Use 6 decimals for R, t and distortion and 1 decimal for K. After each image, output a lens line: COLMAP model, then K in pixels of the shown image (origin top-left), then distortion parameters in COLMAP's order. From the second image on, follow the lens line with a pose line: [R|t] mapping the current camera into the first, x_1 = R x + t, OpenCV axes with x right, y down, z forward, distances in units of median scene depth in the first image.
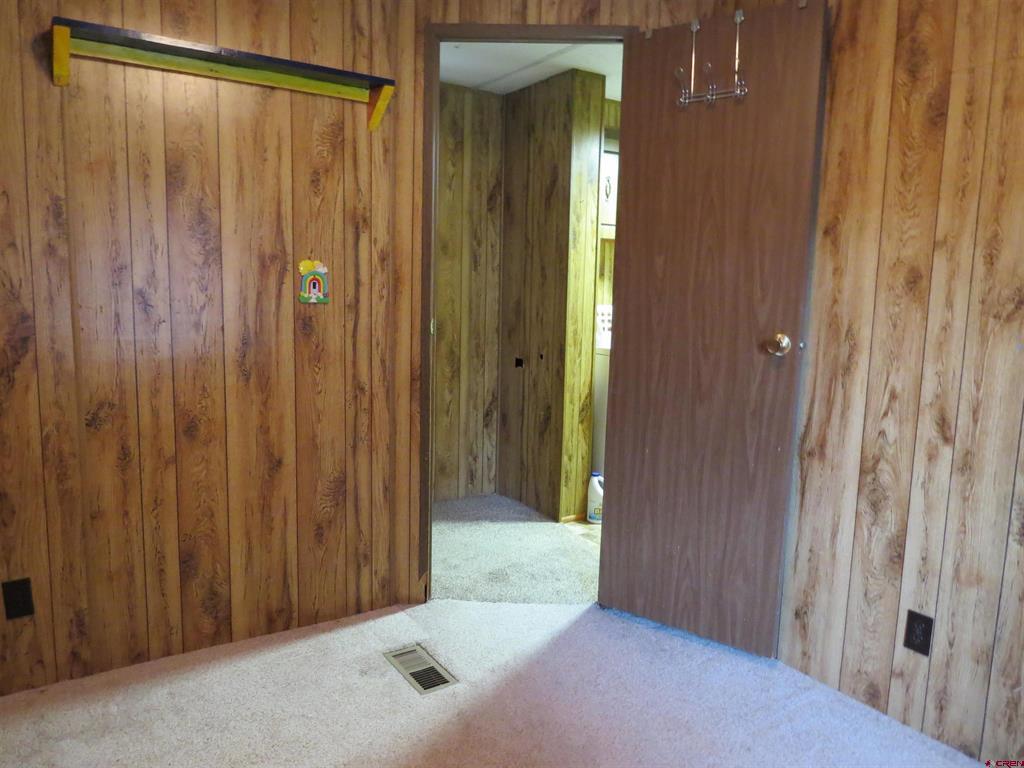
lens RADIAL K [[742.1, 0, 519.9], [0, 742.1, 383.2], [0, 0, 1]] dist [0.001496, -0.003706]
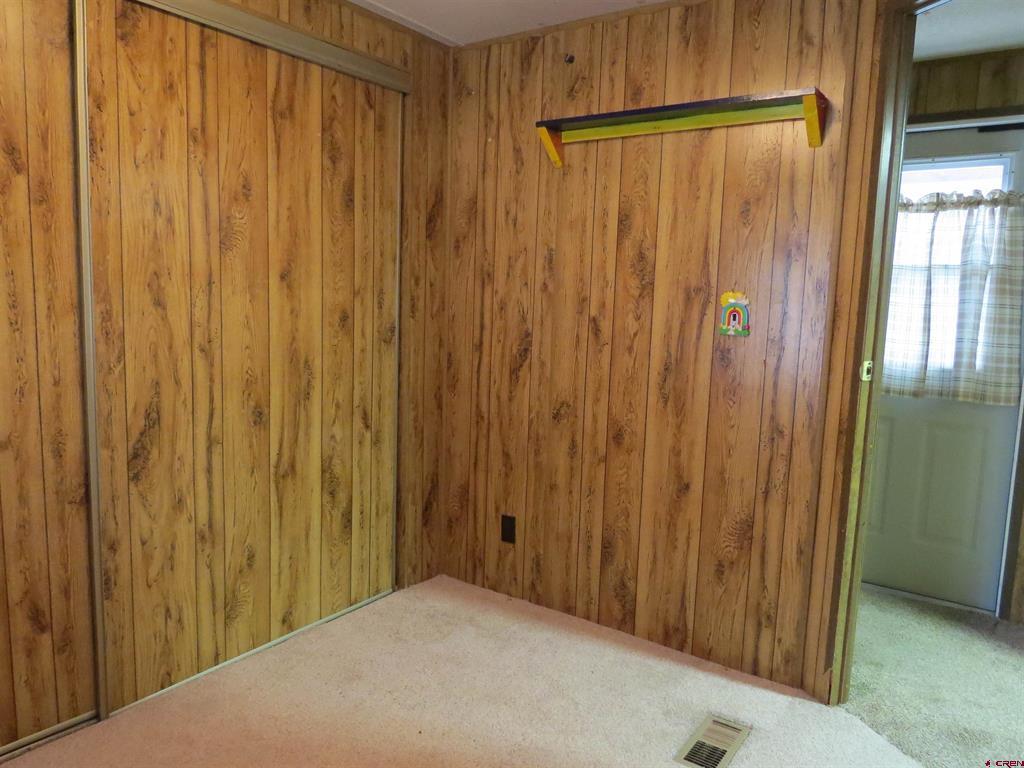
lens RADIAL K [[742.1, 0, 519.7], [0, 742.1, 385.1], [0, 0, 1]] dist [0.001496, -0.003706]
pose [[0.359787, 0.097454, -0.927931, 0.563115], [-0.149183, 0.987744, 0.045893, -0.047636], [0.921031, 0.121920, 0.369916, 0.401057]]
